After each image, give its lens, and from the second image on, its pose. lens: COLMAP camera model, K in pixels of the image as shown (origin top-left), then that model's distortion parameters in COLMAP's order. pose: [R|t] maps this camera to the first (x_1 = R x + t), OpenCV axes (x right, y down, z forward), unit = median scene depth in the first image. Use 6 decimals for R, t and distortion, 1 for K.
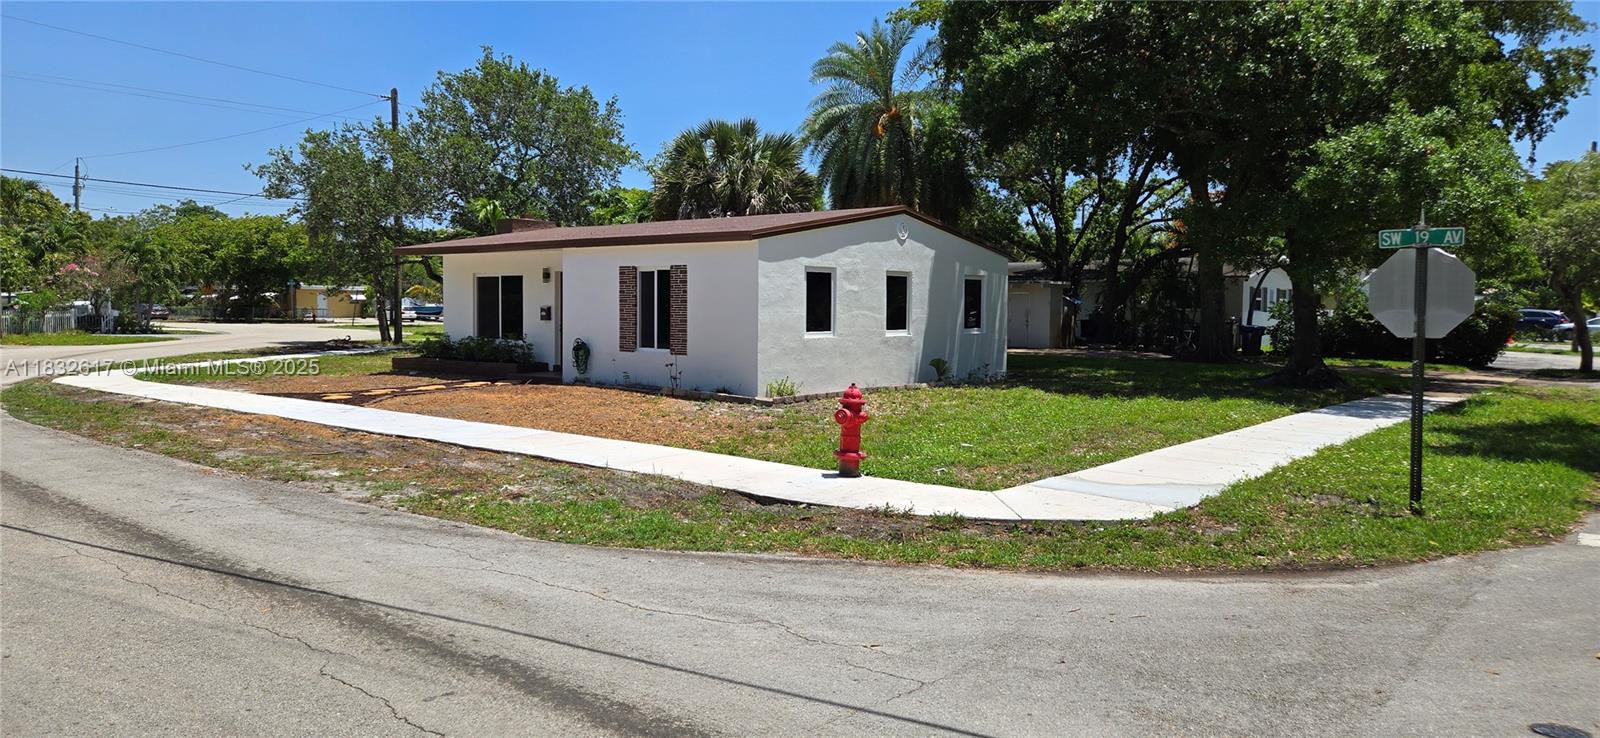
lens RADIAL K [[1054.4, 0, 791.1], [0, 1054.4, 367.1], [0, 0, 1]] dist [0.053574, -0.000590]
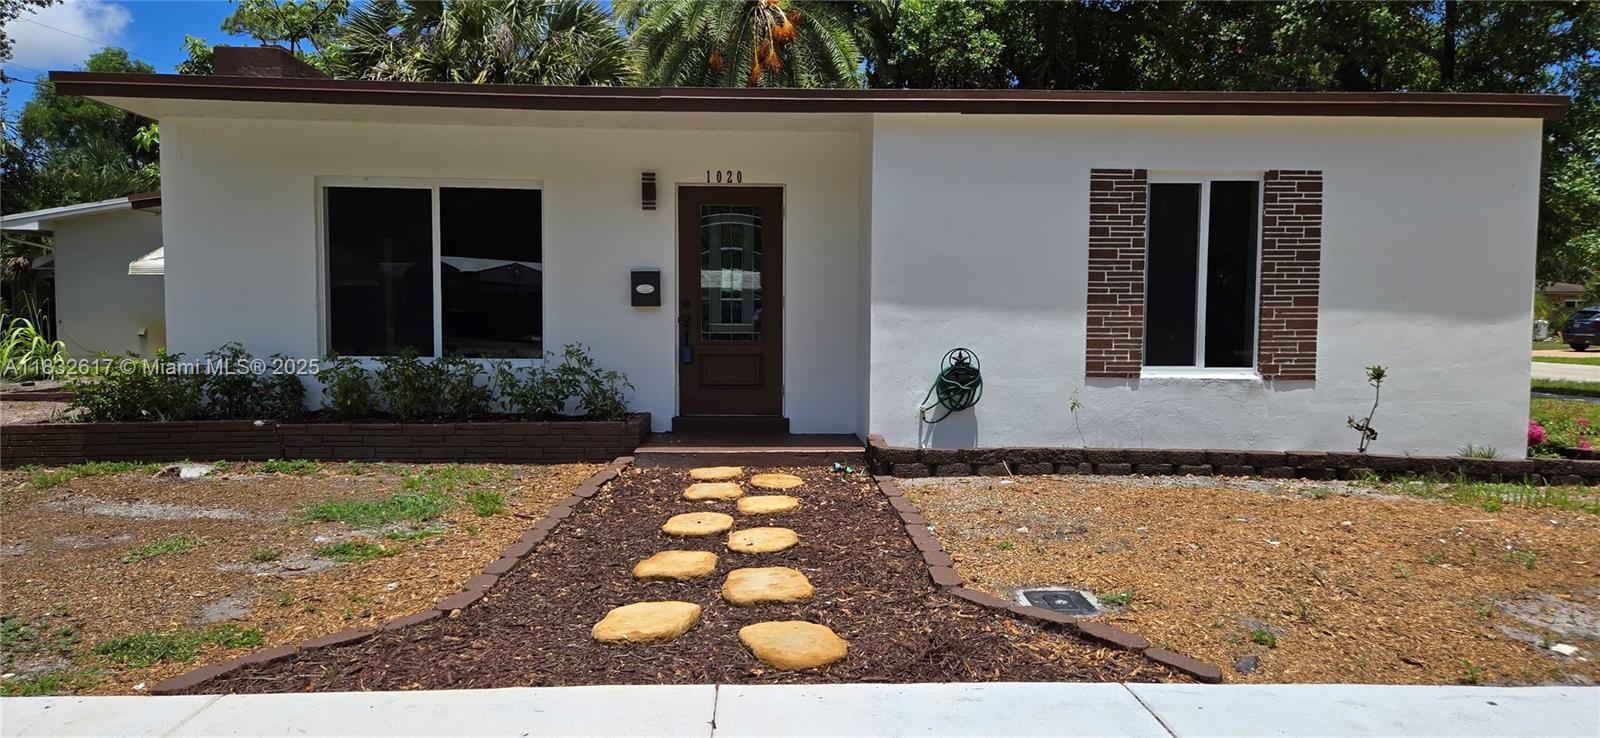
lens RADIAL K [[1054.4, 0, 806.6], [0, 1054.4, 379.3], [0, 0, 1]] dist [0.053574, -0.000590]
pose [[0.746867, -0.045609, 0.663407, -0.502048], [0.036311, 0.998954, 0.027798, -0.028657], [-0.663981, 0.003328, 0.747742, 0.741657]]
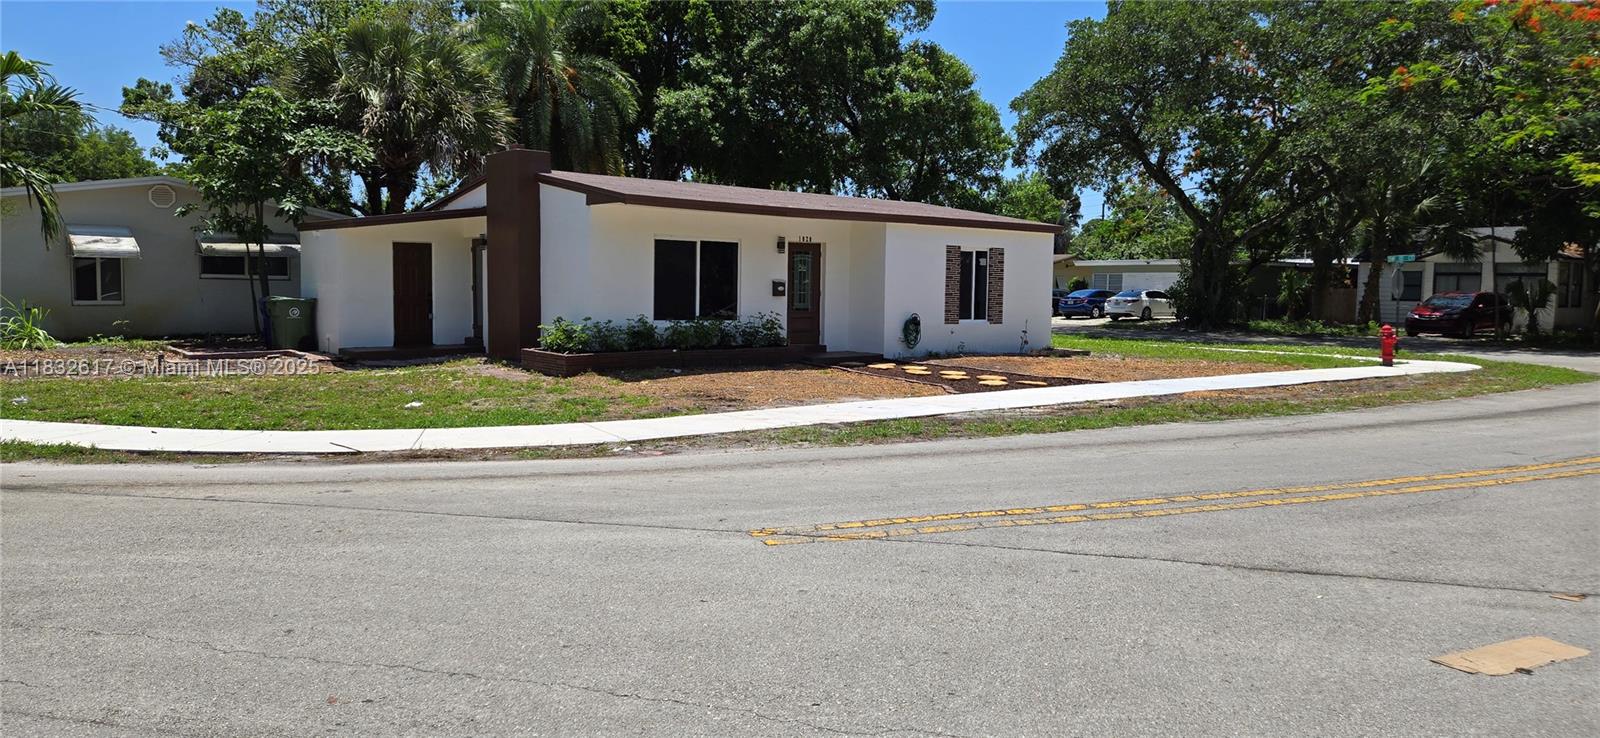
lens RADIAL K [[1054.4, 0, 801.8], [0, 1054.4, 361.9], [0, 0, 1]] dist [0.053574, -0.000590]
pose [[0.207496, -0.076527, 0.975238, -1.214776], [0.040063, 0.996764, 0.069692, -0.055688], [-0.977415, 0.024610, 0.209891, 0.890056]]
